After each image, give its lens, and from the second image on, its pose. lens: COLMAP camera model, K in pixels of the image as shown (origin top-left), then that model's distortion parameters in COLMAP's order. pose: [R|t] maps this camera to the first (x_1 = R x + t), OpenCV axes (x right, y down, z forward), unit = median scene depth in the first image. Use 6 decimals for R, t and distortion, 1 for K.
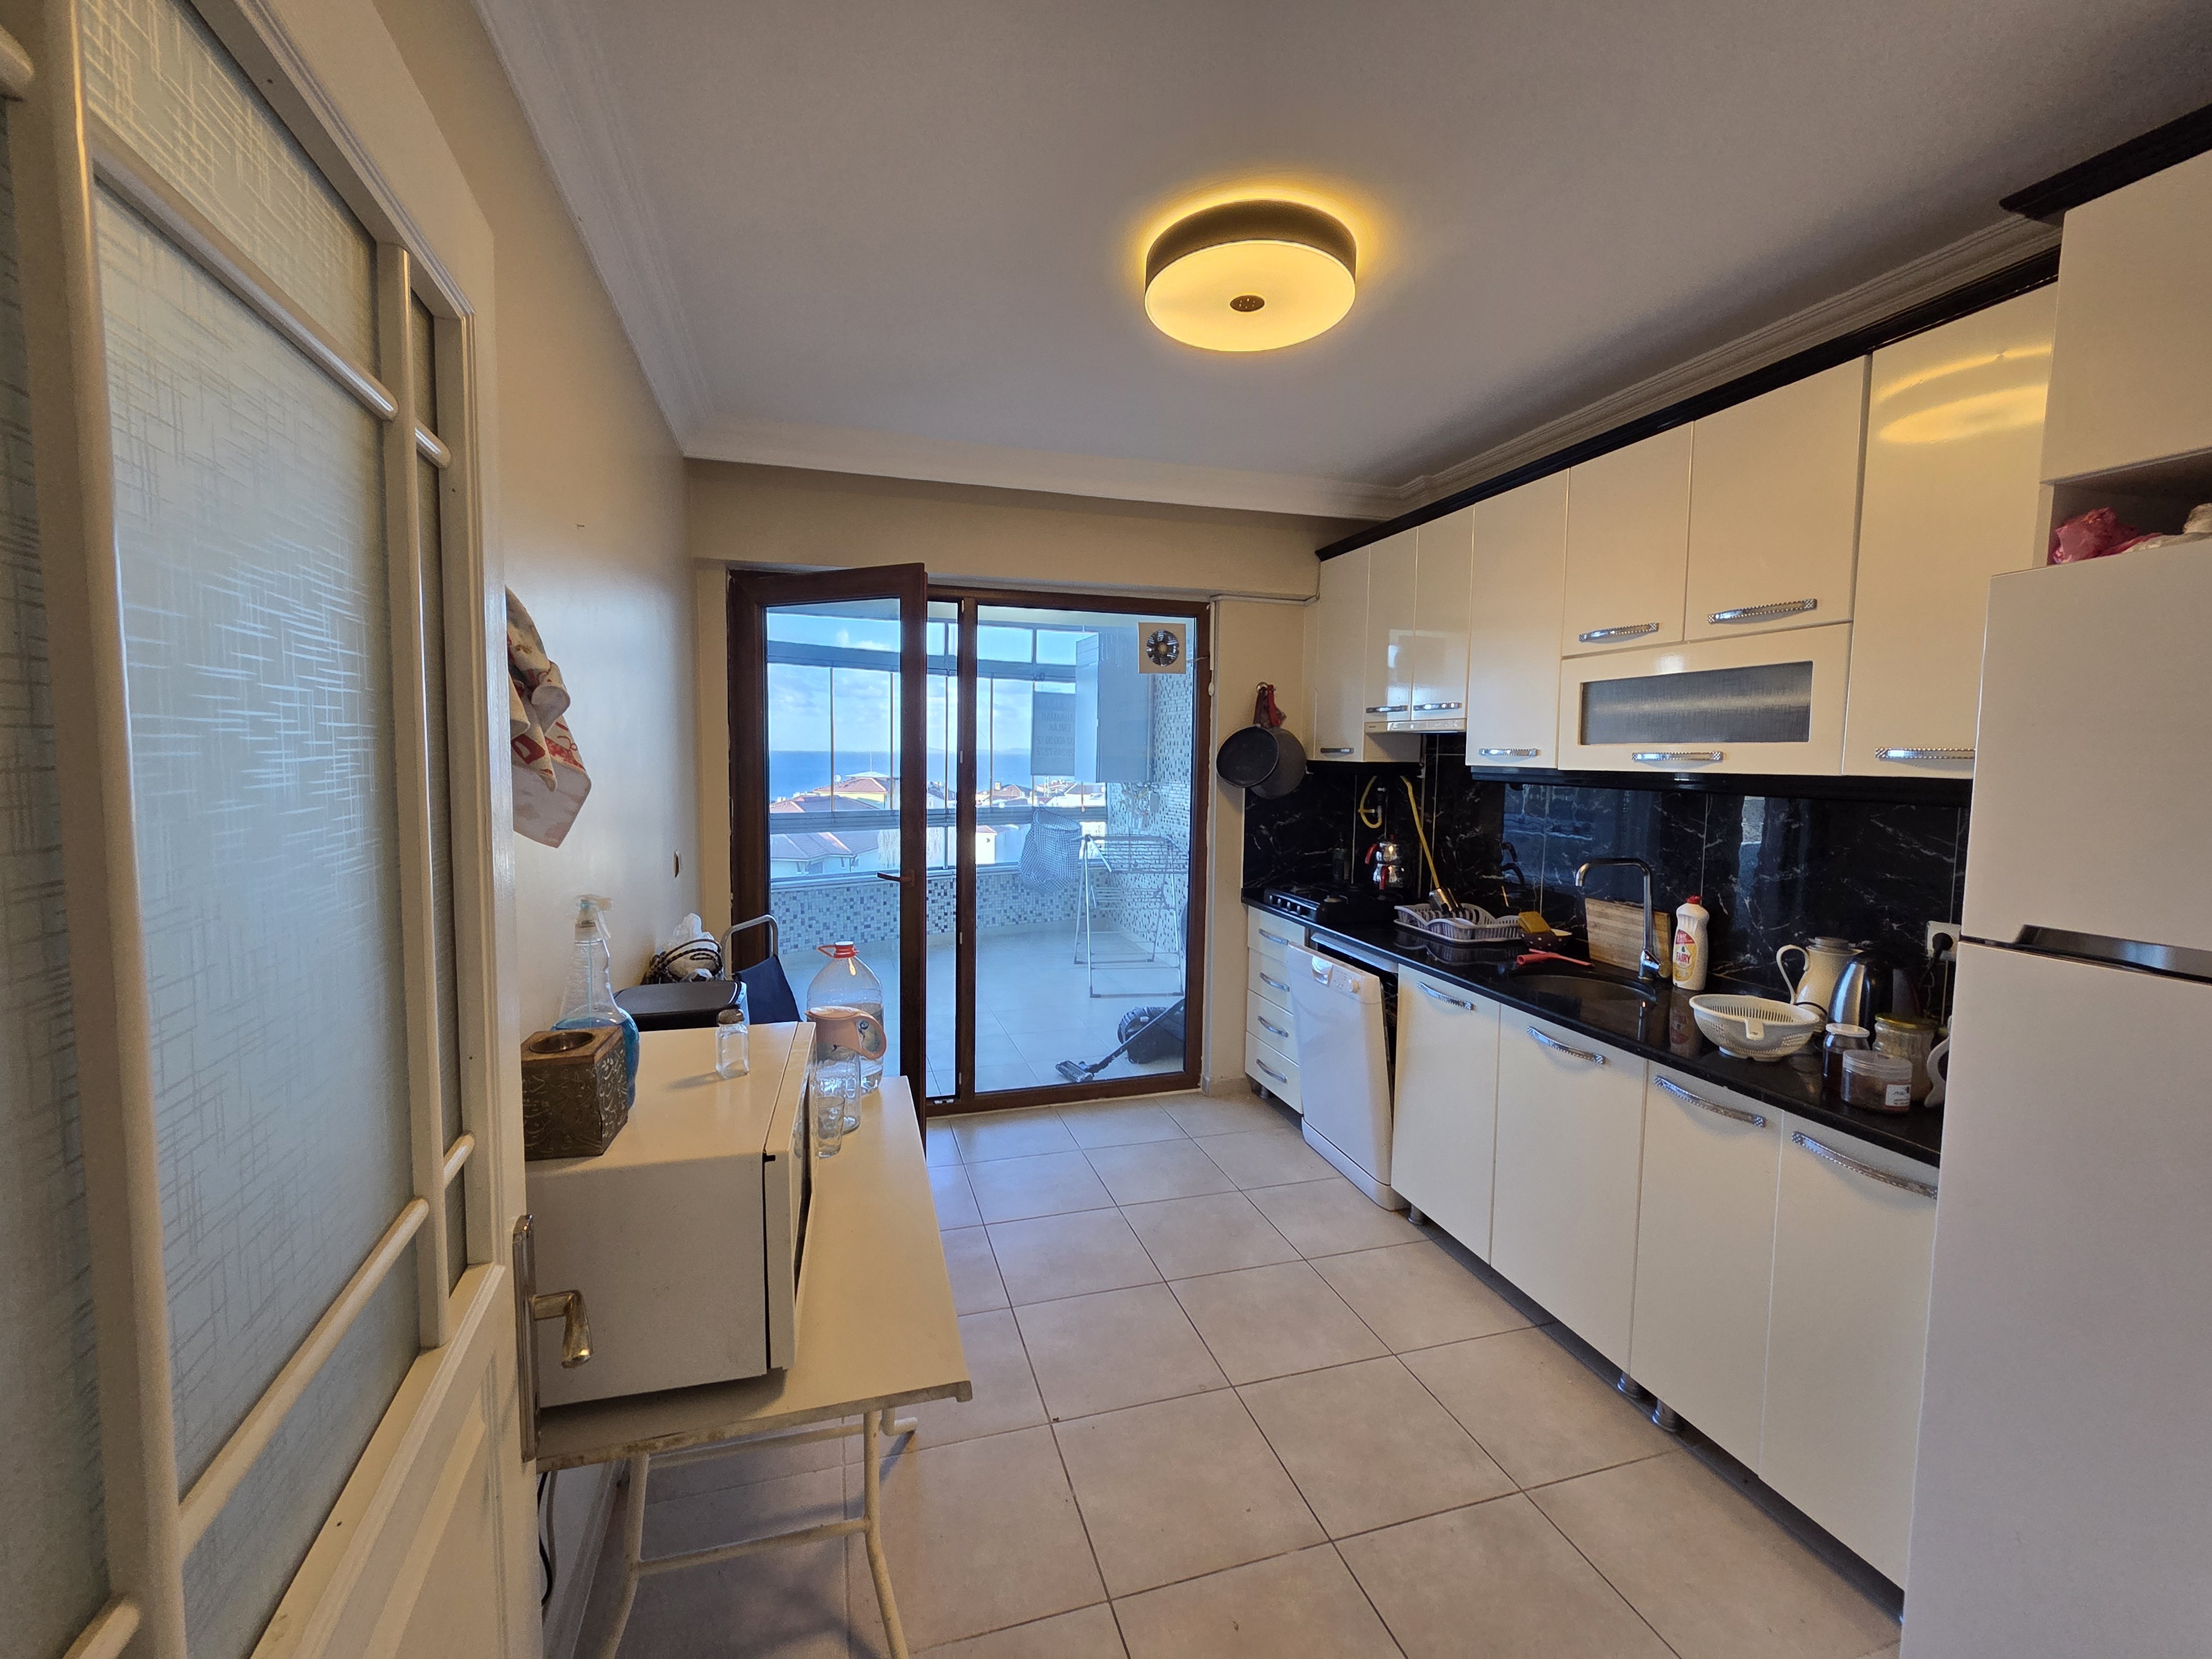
lens RADIAL K [[903.5, 0, 1101.0], [0, 903.5, 831.5], [0, 0, 1]] dist [0.008610, -0.004408]
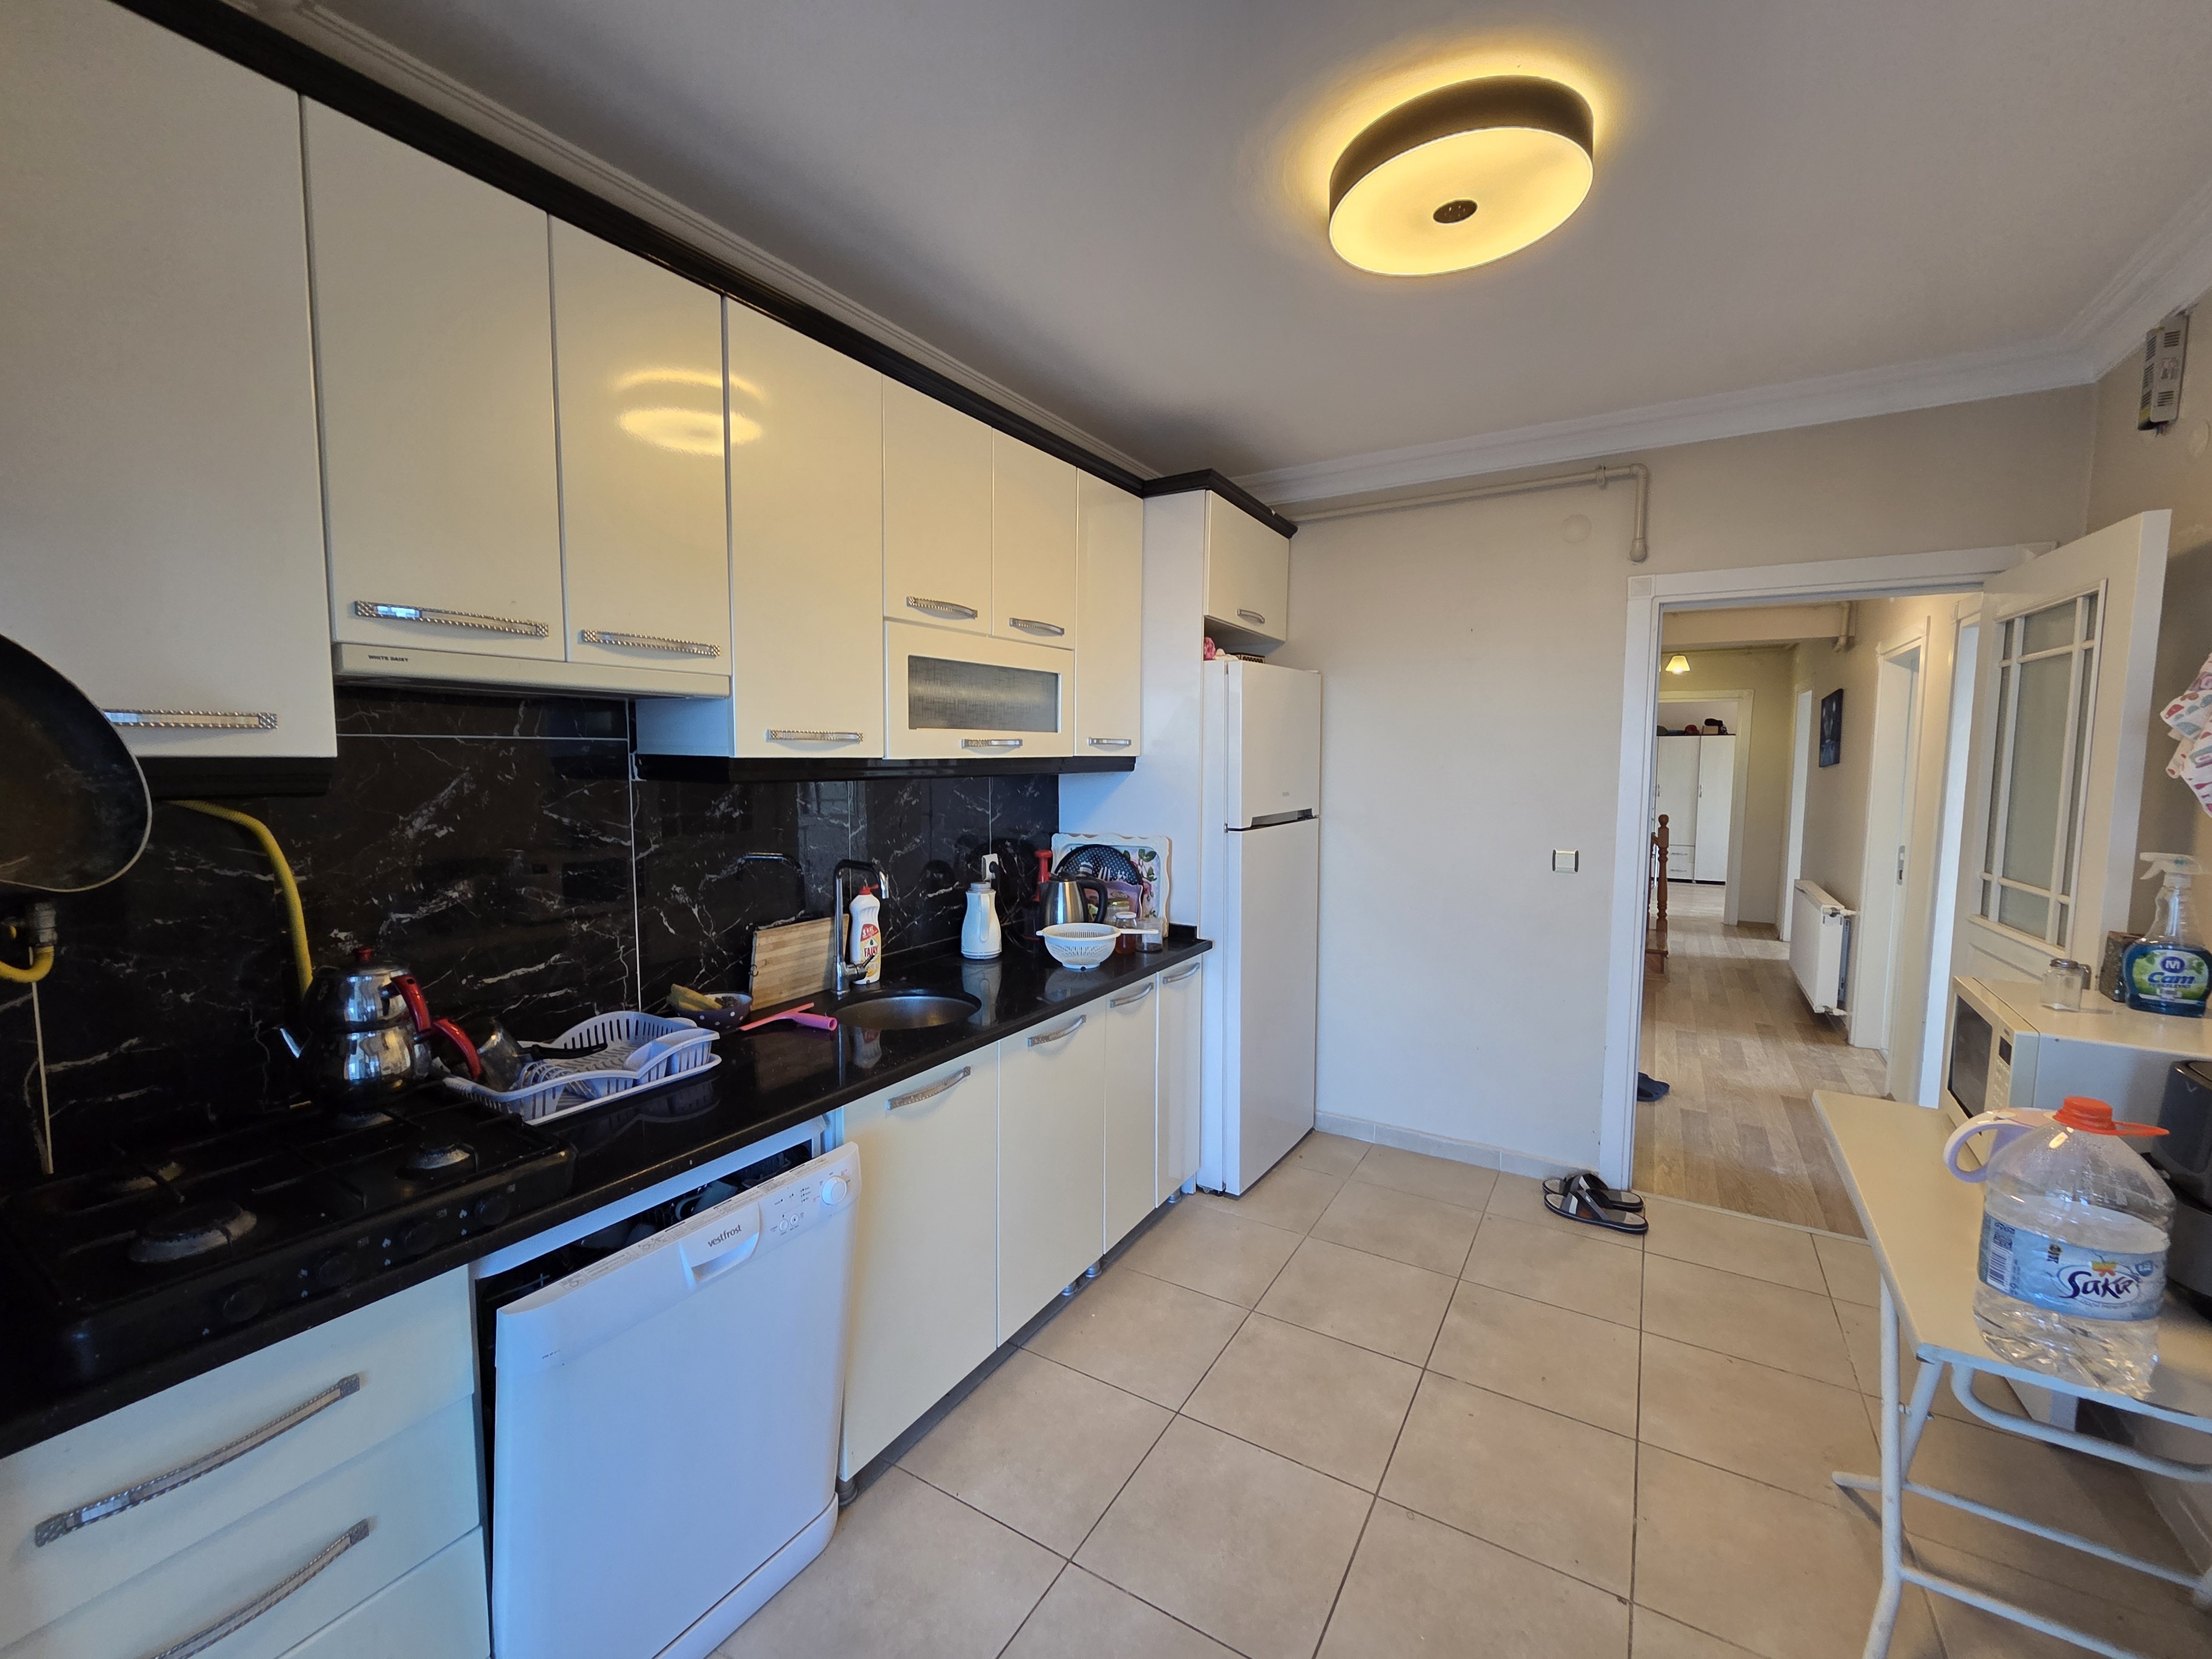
lens RADIAL K [[903.5, 0, 1101.0], [0, 903.5, 831.5], [0, 0, 1]] dist [0.008610, -0.004408]
pose [[-0.667561, -0.089520, 0.739154, -0.225159], [0.047110, 0.985678, 0.161925, -0.132734], [-0.743063, 0.142916, -0.653783, 1.461997]]
